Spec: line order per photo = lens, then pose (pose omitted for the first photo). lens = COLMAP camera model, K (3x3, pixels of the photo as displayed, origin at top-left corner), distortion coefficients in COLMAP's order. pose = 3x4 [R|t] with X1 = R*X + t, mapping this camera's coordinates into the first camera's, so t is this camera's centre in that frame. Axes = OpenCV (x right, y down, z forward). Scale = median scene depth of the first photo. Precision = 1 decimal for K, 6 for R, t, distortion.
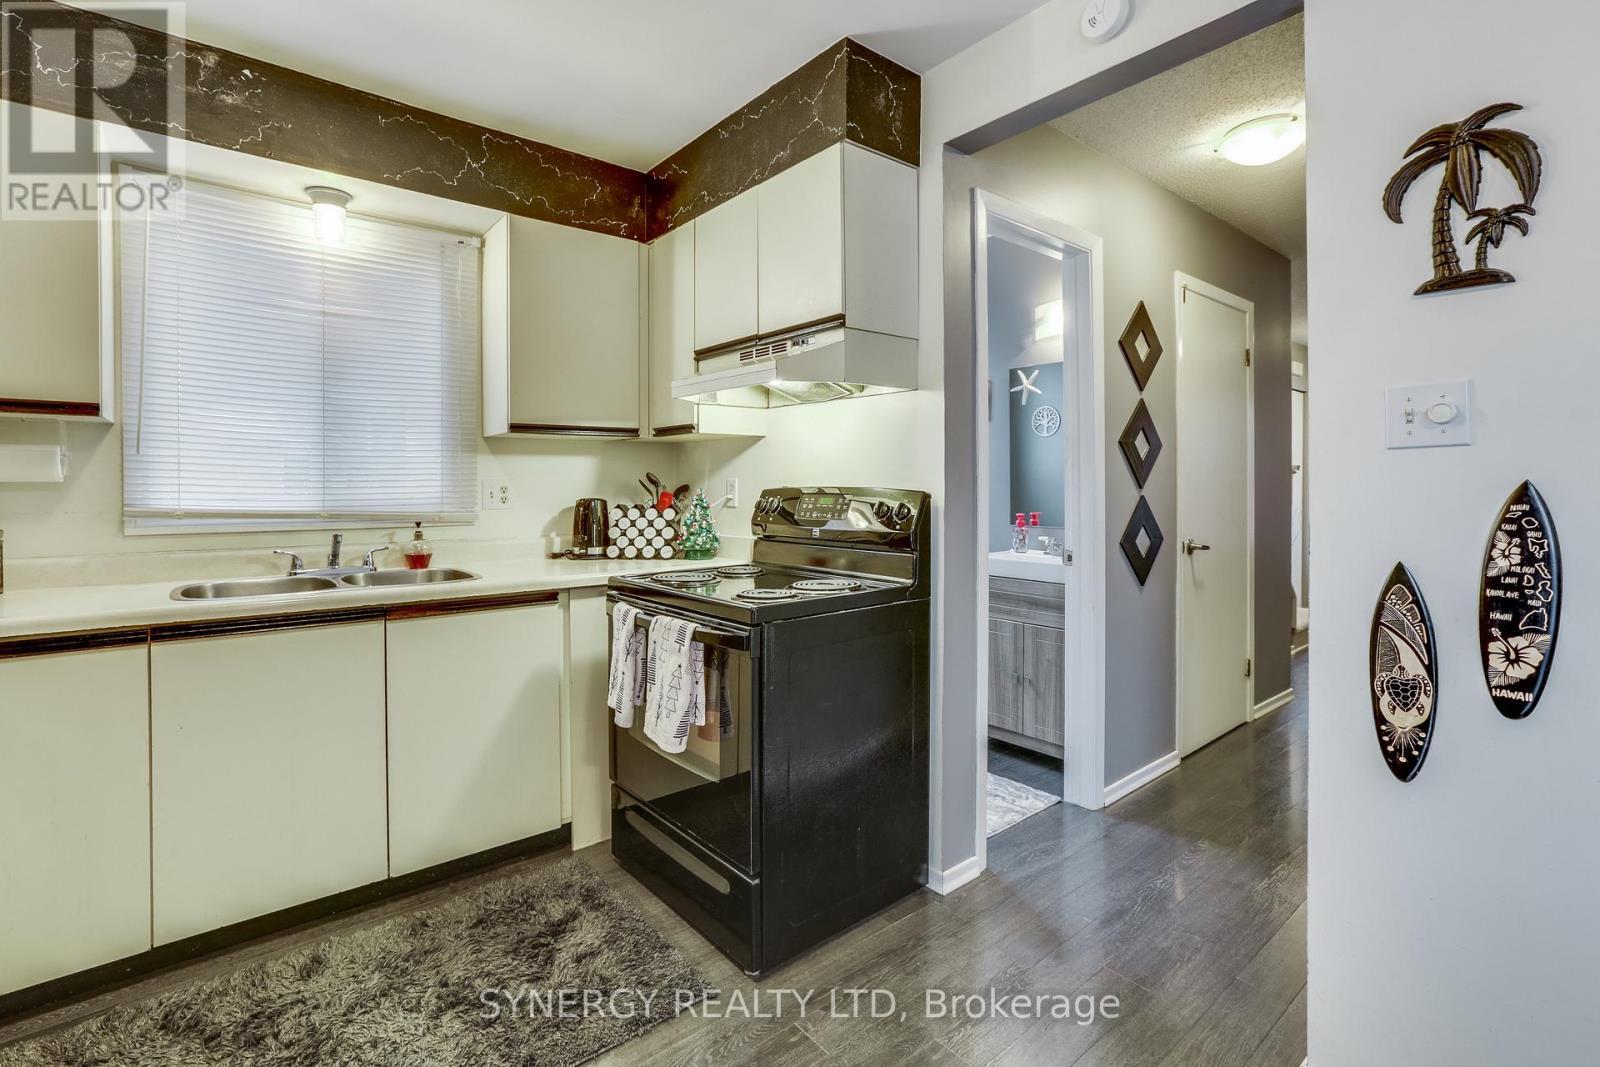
lens RADIAL K [[731.7, 0, 797.8], [0, 731.7, 491.5], [0, 0, 1]] dist [-0.001300, 0.000037]
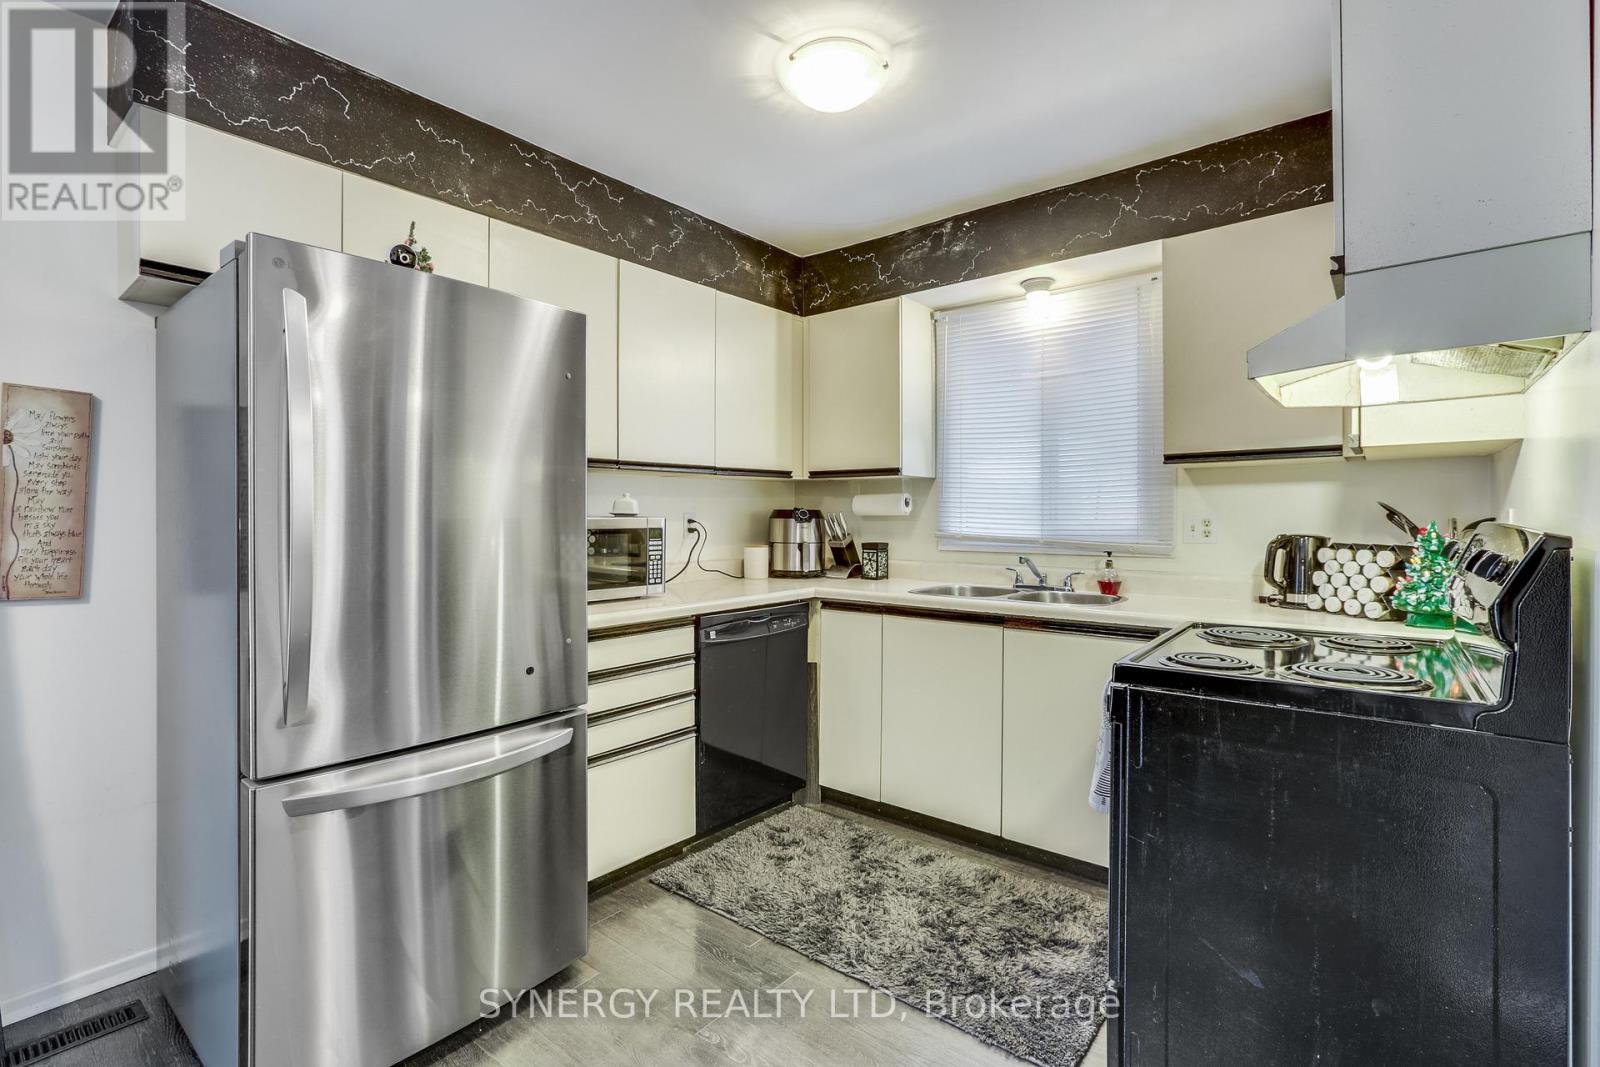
lens RADIAL K [[740.3, 0, 774.1], [0, 740.3, 520.8], [0, 0, 1]] dist [-0.021341, 0.000012]
pose [[0.181076, 0.002991, -0.983465, 0.504400], [-0.011941, 0.999928, 0.000842, 0.001000], [0.983397, 0.011591, 0.181099, 0.337963]]
